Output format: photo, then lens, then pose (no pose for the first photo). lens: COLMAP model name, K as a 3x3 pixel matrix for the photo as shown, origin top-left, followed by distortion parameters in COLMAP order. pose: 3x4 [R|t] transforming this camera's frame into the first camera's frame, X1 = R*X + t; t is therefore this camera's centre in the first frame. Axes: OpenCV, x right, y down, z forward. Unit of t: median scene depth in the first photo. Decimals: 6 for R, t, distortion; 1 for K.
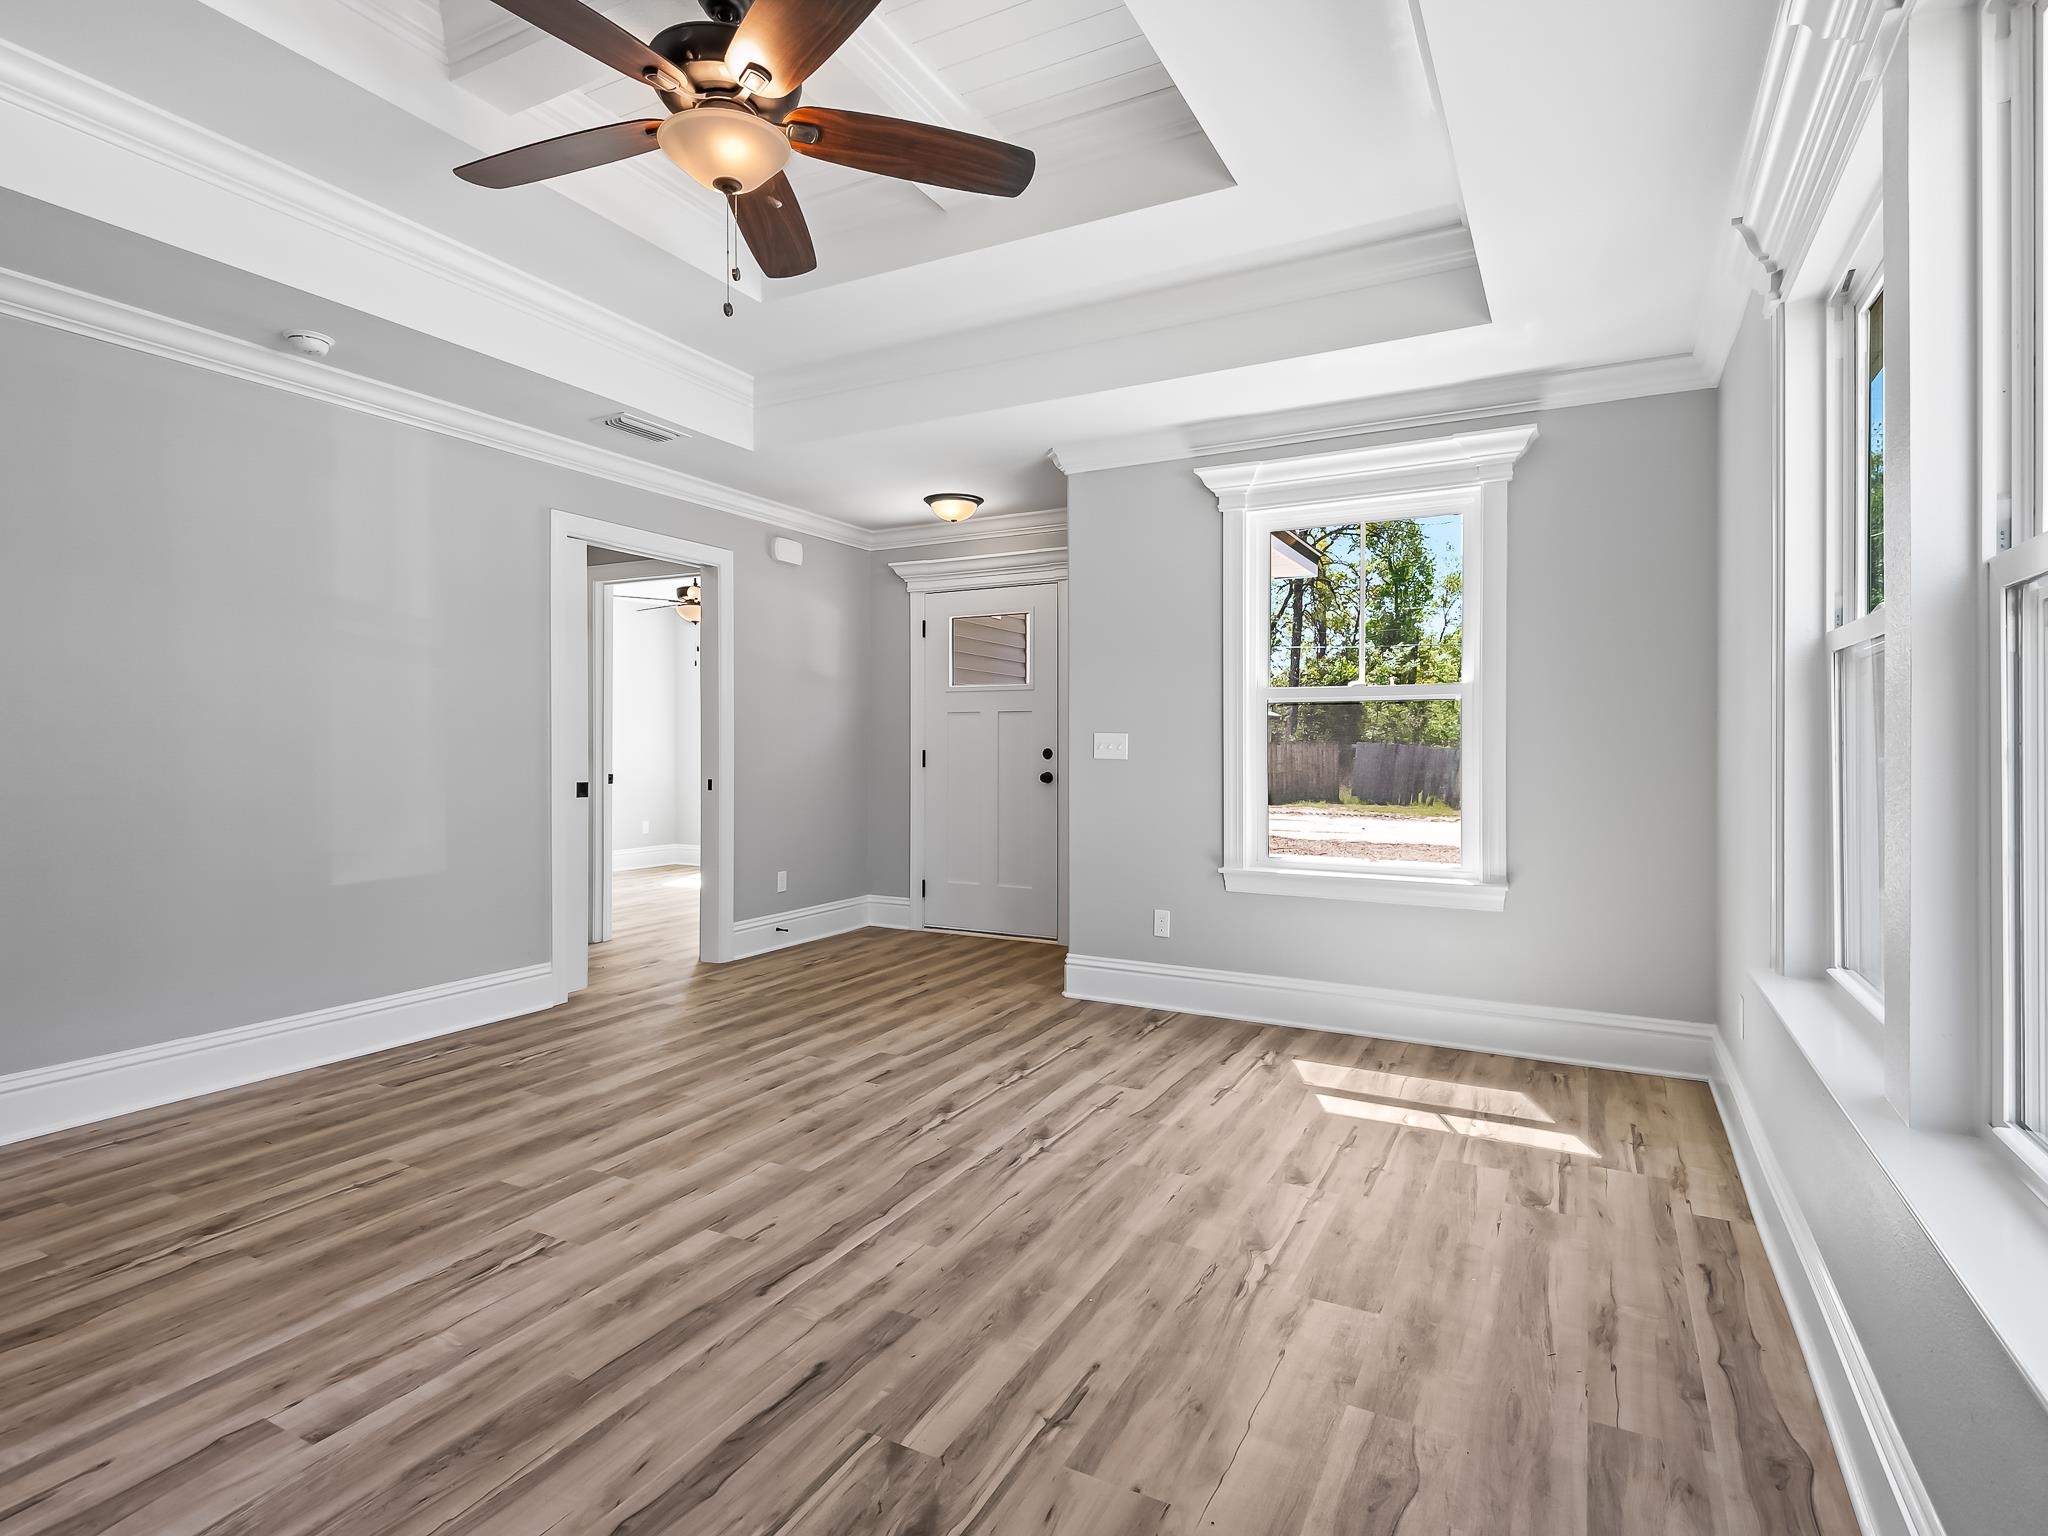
lens RADIAL K [[1032.1, 0, 1026.9], [0, 1032.1, 763.7], [0, 0, 1]] dist [0.035783, -0.024216]
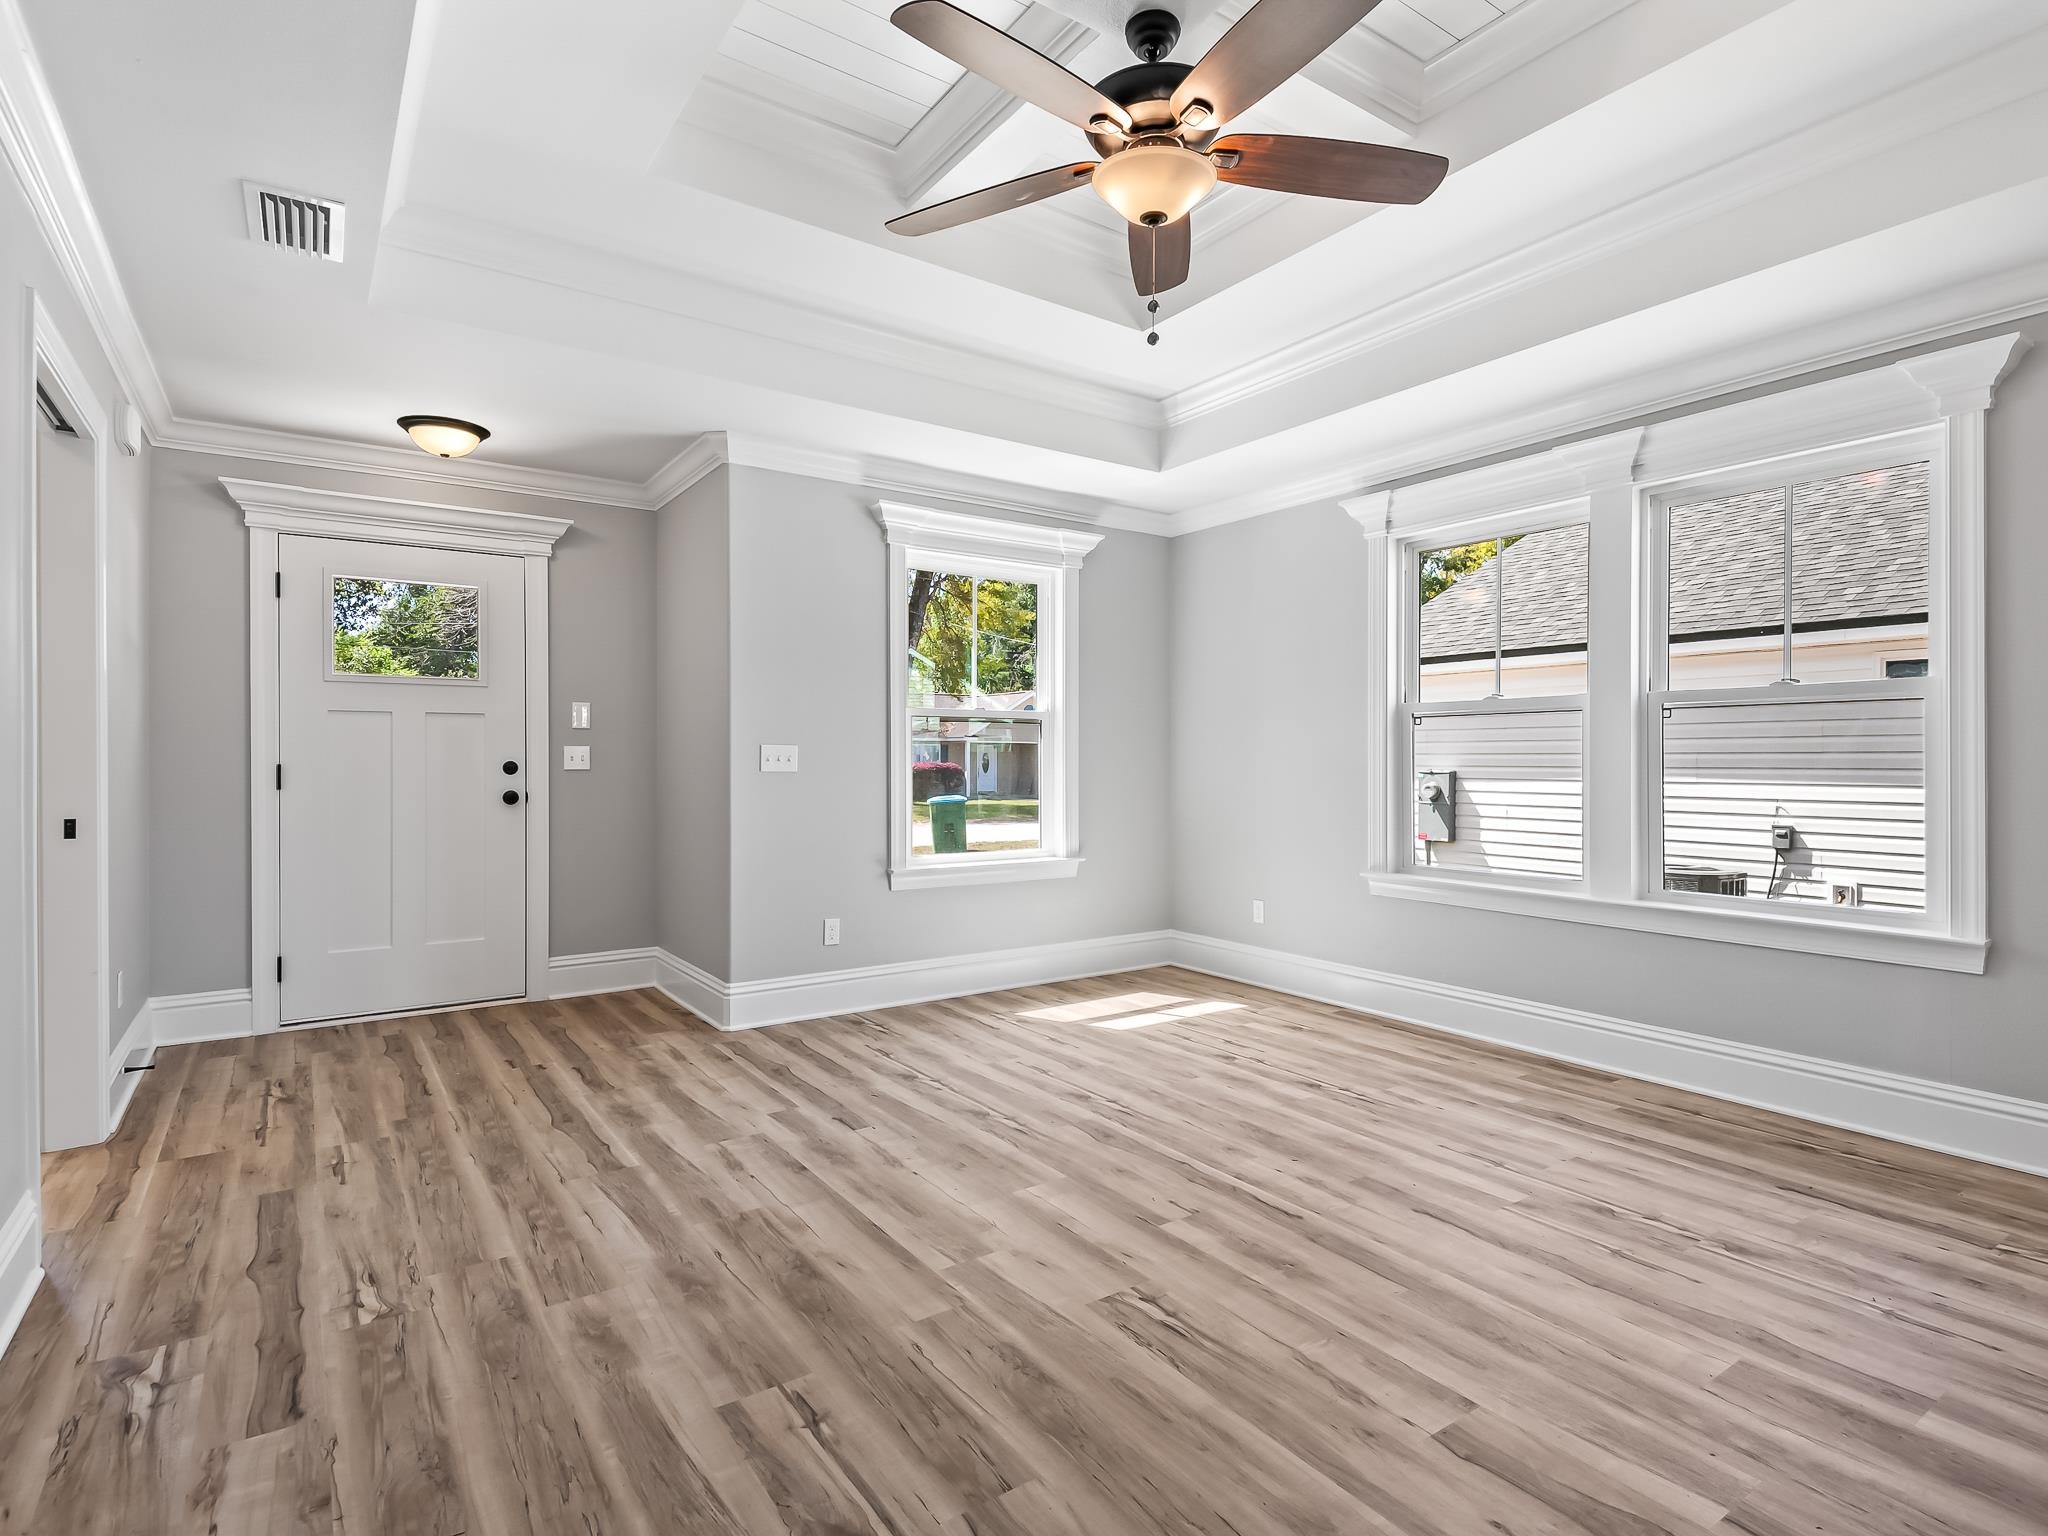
lens RADIAL K [[1063.1, 0, 1029.4], [0, 1063.1, 768.4], [0, 0, 1]] dist [0.046413, -0.031835]
pose [[0.458137, -0.007266, 0.888852, -0.996283], [0.016784, 0.999859, -0.000477, -0.003869], [-0.888723, 0.015137, 0.458194, 0.476987]]
